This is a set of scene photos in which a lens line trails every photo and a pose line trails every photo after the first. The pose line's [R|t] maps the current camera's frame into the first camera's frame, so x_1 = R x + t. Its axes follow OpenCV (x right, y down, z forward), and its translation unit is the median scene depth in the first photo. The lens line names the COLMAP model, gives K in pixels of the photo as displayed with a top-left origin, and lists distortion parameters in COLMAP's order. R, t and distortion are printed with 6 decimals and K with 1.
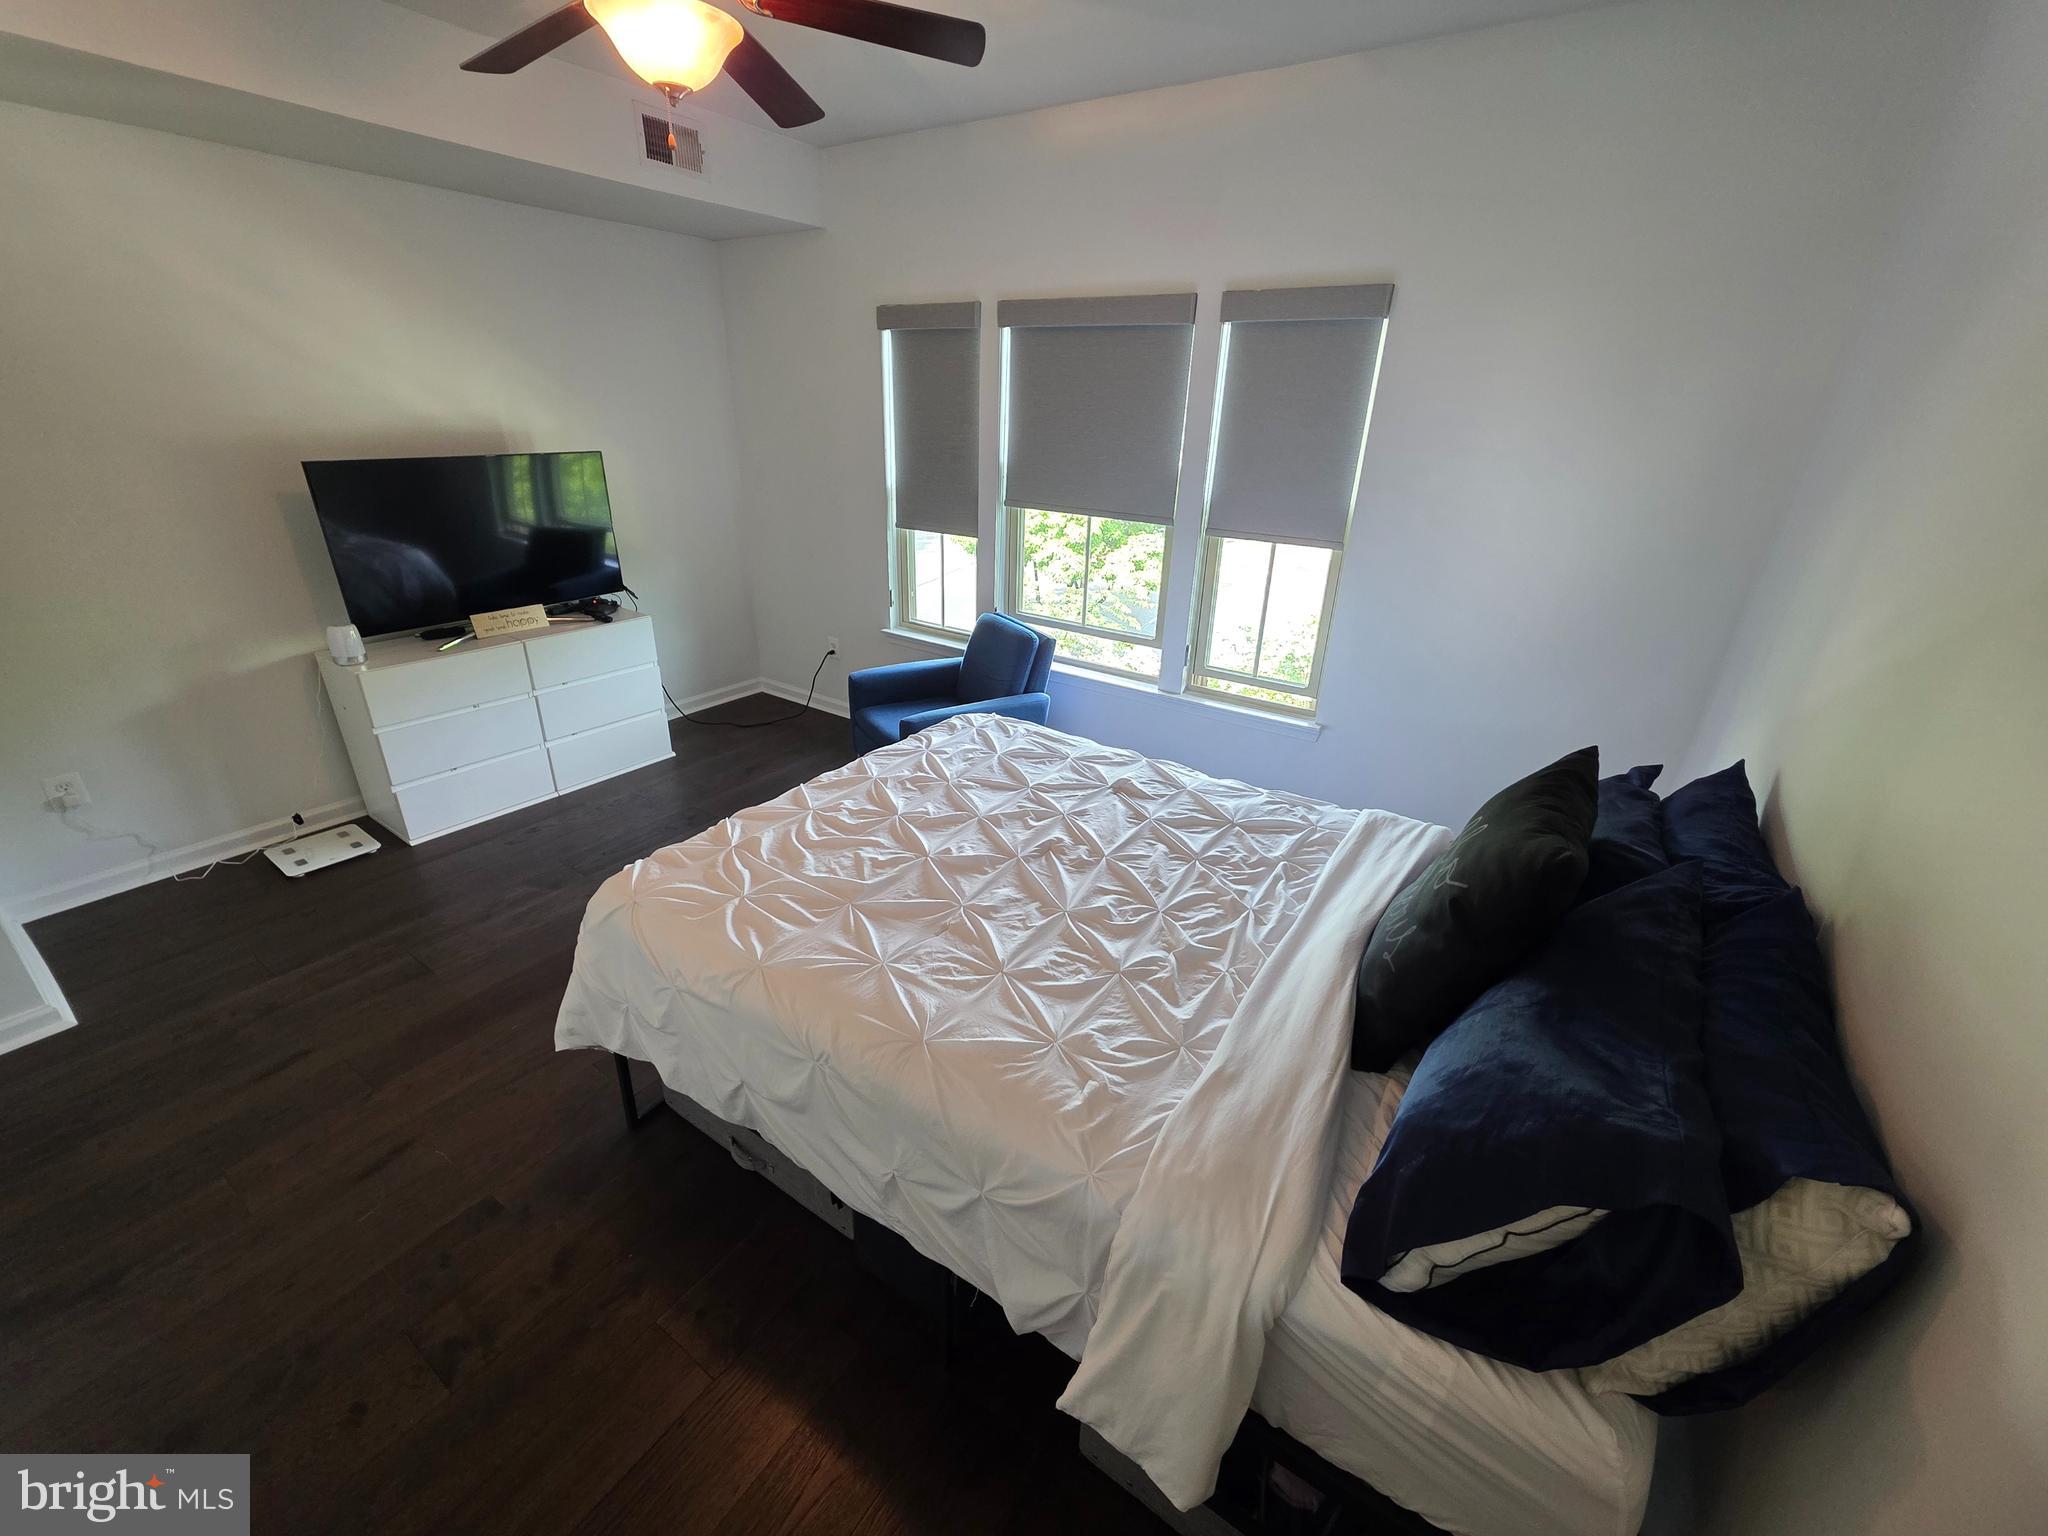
lens RADIAL K [[826.1, 0, 1026.0], [0, 826.1, 764.2], [0, 0, 1]] dist [-0.001531, 0.000372]
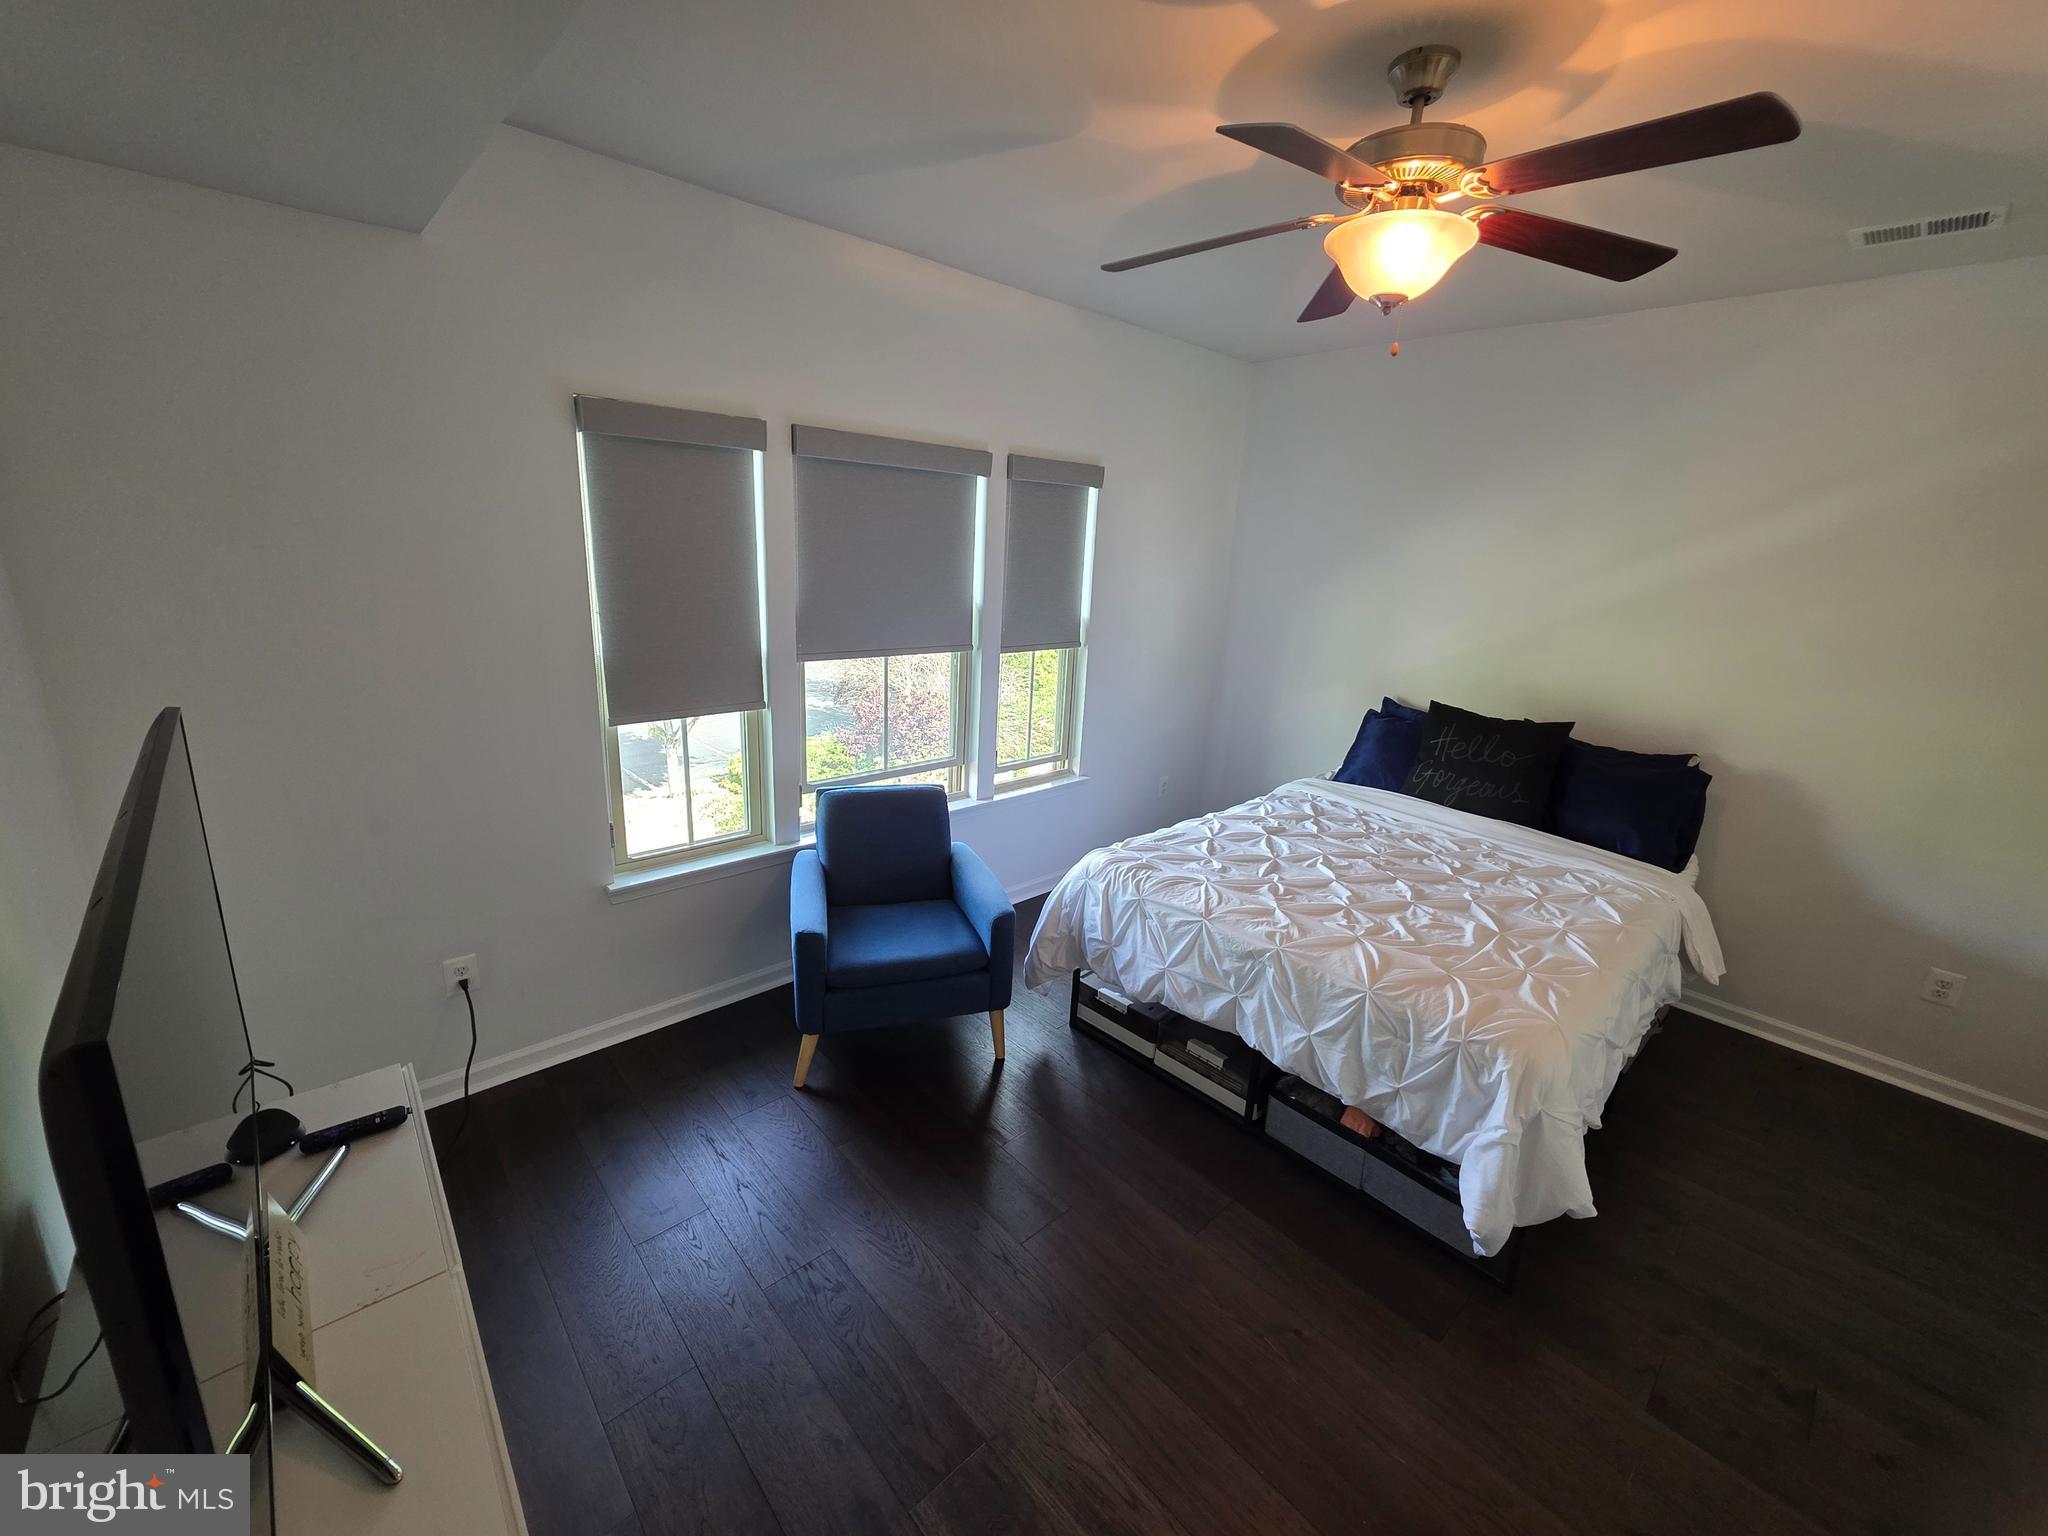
lens RADIAL K [[826.1, 0, 1019.5], [0, 826.1, 763.2], [0, 0, 1]] dist [-0.001531, 0.000372]
pose [[0.238391, -0.273061, 0.931991, -0.899737], [0.358308, 0.916686, 0.176926, -0.341389], [-0.902655, 0.291762, 0.316369, 0.683991]]
